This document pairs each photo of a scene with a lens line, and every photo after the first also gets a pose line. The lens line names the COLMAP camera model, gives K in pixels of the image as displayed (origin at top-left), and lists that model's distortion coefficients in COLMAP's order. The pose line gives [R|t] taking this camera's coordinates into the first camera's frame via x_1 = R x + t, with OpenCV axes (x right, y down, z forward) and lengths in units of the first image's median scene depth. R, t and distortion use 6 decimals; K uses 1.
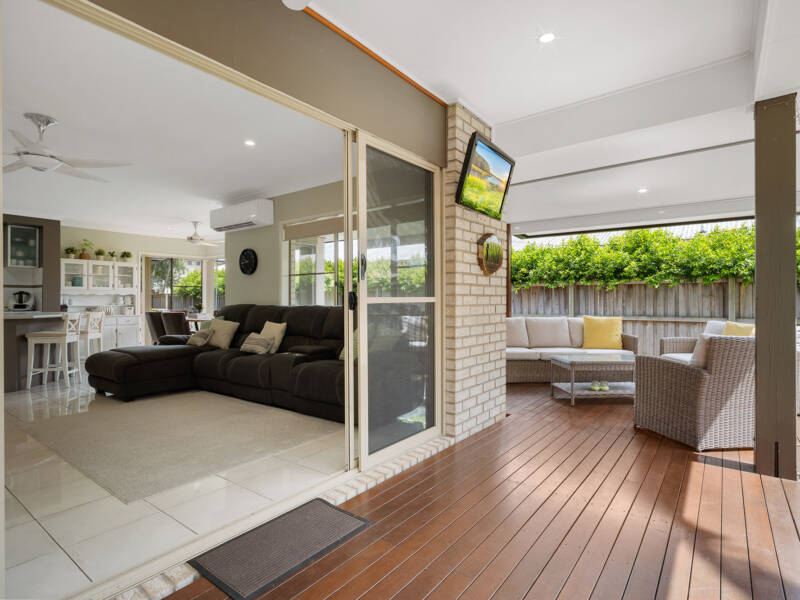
lens RADIAL K [[427.3, 0, 404.8], [0, 427.3, 296.2], [0, 0, 1]] dist [-0.000414, -0.001007]
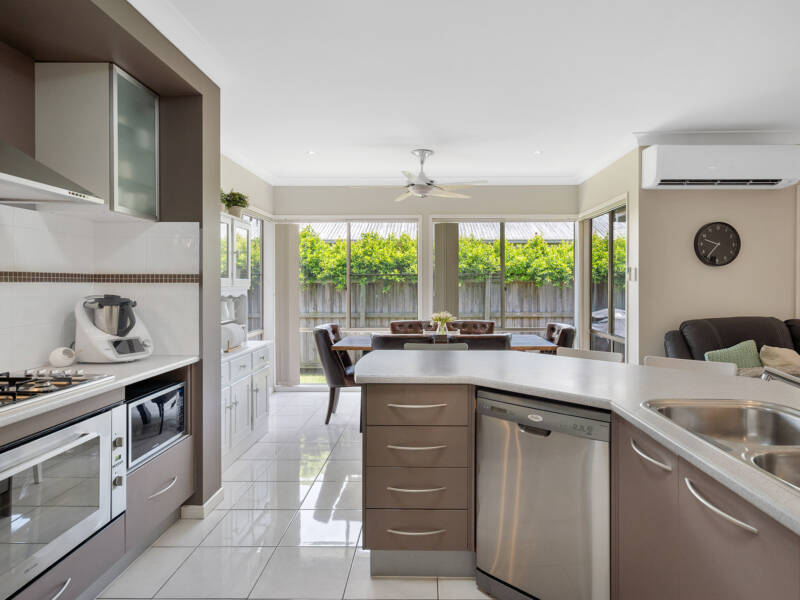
lens RADIAL K [[464.0, 0, 412.6], [0, 464.0, 285.7], [0, 0, 1]] dist [-0.051263, -0.001288]
pose [[0.813069, 0.000648, 0.582168, -0.899290], [-0.007851, 0.999921, 0.009852, -0.022254], [-0.582115, -0.012581, 0.813009, 0.616624]]
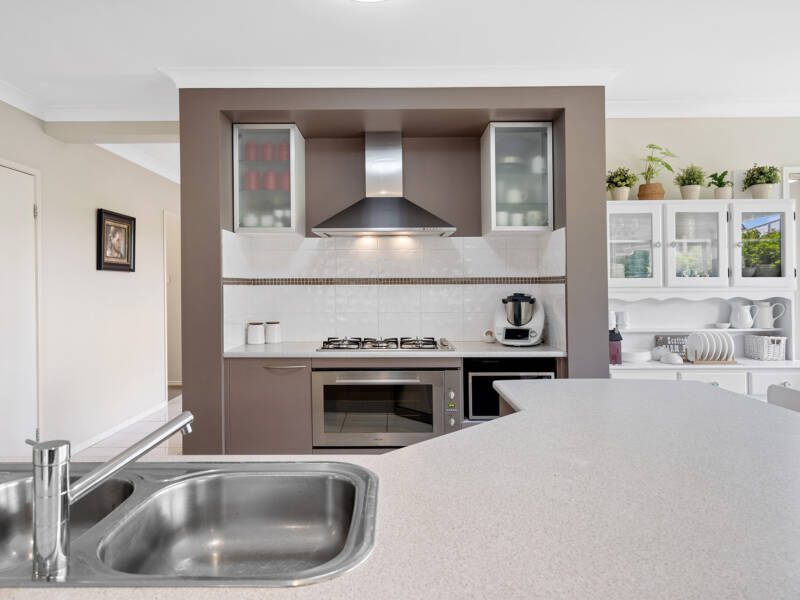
lens RADIAL K [[467.3, 0, 394.6], [0, 467.3, 285.7], [0, 0, 1]] dist [0.002099, 0.001152]
pose [[0.609307, -0.006713, -0.792906, -0.625210], [0.013413, 0.999908, 0.001841, -0.020772], [0.792821, -0.011757, 0.609341, 0.648296]]
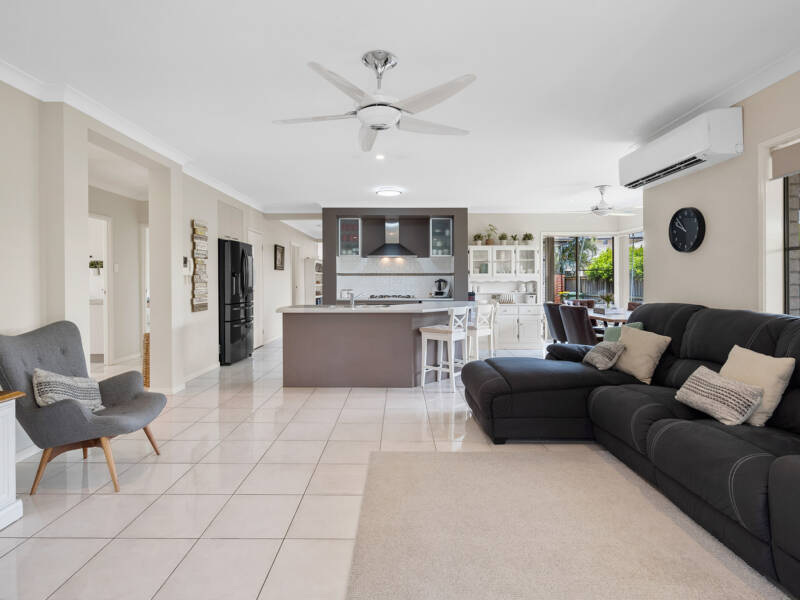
lens RADIAL K [[427.3, 0, 401.1], [0, 427.3, 281.2], [0, 0, 1]] dist [-0.000414, -0.001007]
pose [[0.610492, 0.000406, -0.792022, -0.113891], [0.009645, 0.999922, 0.007947, -0.015511], [0.791963, -0.012491, 0.610441, 0.270097]]
